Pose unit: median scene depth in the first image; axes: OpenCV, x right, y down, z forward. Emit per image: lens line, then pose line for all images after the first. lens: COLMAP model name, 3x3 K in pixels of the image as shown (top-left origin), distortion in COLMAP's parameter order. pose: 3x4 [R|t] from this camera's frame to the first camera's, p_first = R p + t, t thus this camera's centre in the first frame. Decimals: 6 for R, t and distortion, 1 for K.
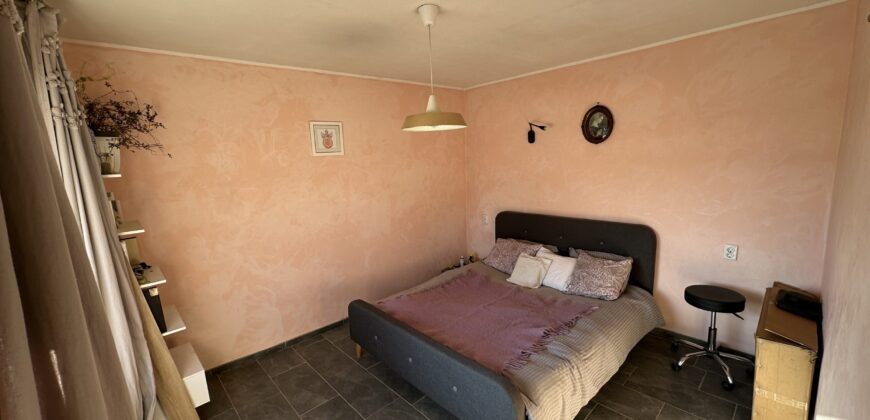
lens RADIAL K [[344.5, 0, 432.6], [0, 344.5, 209.8], [0, 0, 1]] dist [-0.001267, 0.000273]
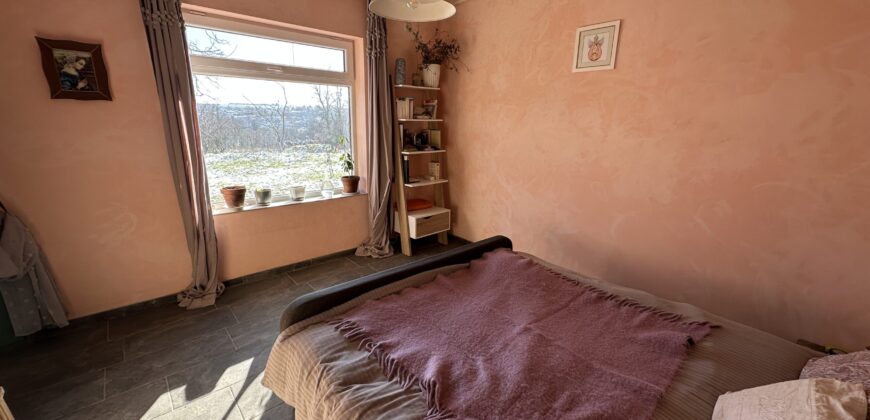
lens RADIAL K [[344.5, 0, 431.0], [0, 344.5, 206.5], [0, 0, 1]] dist [-0.001267, 0.000273]
pose [[-0.022640, 0.294856, -0.955274, 0.569146], [-0.178325, 0.939004, 0.294060, -0.036905], [0.983711, 0.177006, 0.031321, 0.716619]]
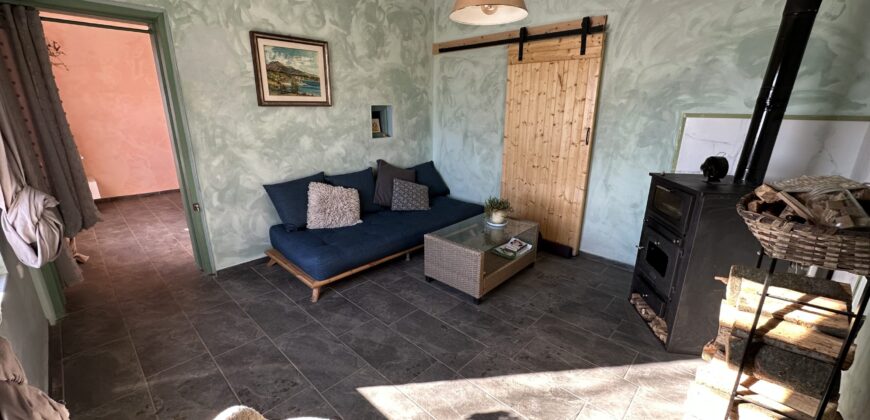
lens RADIAL K [[344.5, 0, 431.7], [0, 344.5, 207.5], [0, 0, 1]] dist [-0.001267, 0.000273]
pose [[0.995572, 0.033766, 0.087733, 0.795431], [-0.044387, 0.991527, 0.122084, 0.200939], [-0.082867, -0.125438, 0.988635, -0.834830]]
